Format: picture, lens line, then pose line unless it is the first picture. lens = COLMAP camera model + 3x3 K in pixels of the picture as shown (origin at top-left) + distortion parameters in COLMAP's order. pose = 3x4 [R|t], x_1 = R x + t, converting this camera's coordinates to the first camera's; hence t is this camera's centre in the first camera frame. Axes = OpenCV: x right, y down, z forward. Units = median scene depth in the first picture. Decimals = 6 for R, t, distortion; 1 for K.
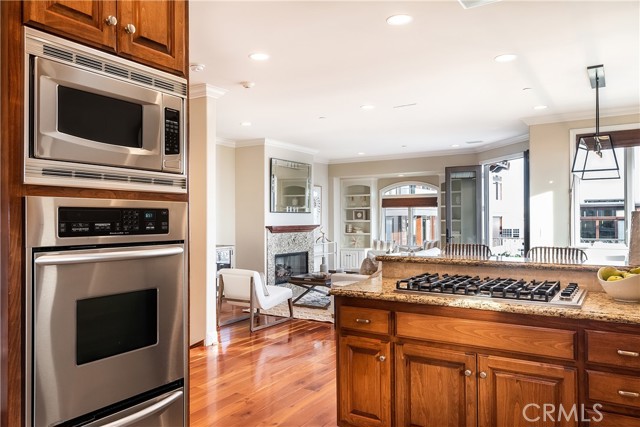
lens RADIAL K [[470.2, 0, 321.6], [0, 470.2, 213.9], [0, 0, 1]] dist [-0.043507, 0.001719]
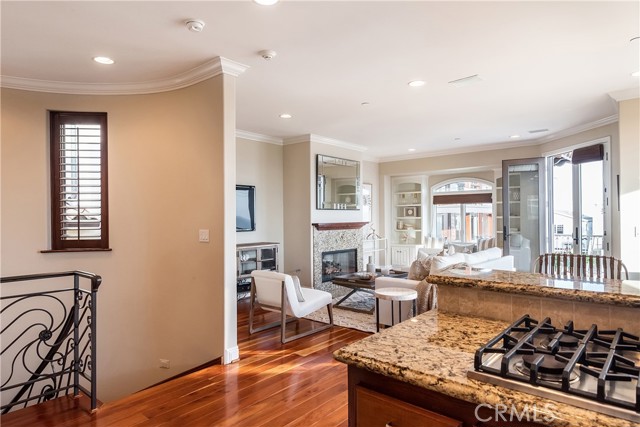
lens RADIAL K [[388.2, 0, 316.2], [0, 388.2, 214.9], [0, 0, 1]] dist [-0.004039, -0.019337]
pose [[0.986706, -0.004155, -0.162465, 0.020008], [0.005294, 0.999964, 0.006574, 0.002587], [0.162432, -0.007347, 0.986692, 0.173471]]
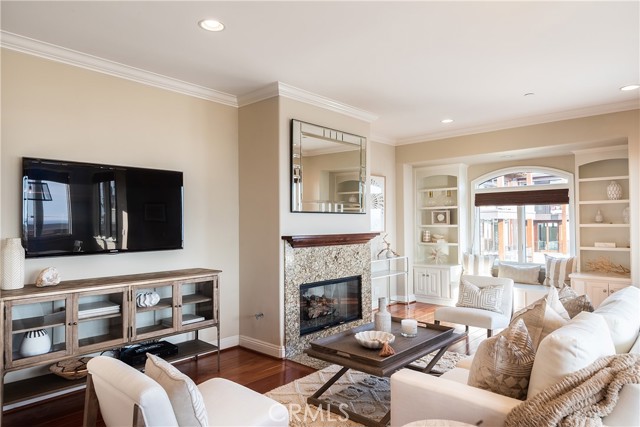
lens RADIAL K [[413.0, 0, 317.0], [0, 413.0, 213.1], [0, 0, 1]] dist [0.002649, 0.000065]
pose [[0.982592, -0.005763, -0.185686, 0.016084], [0.003516, 0.999917, -0.012431, 0.003806], [0.185743, 0.011562, 0.982530, 0.449290]]
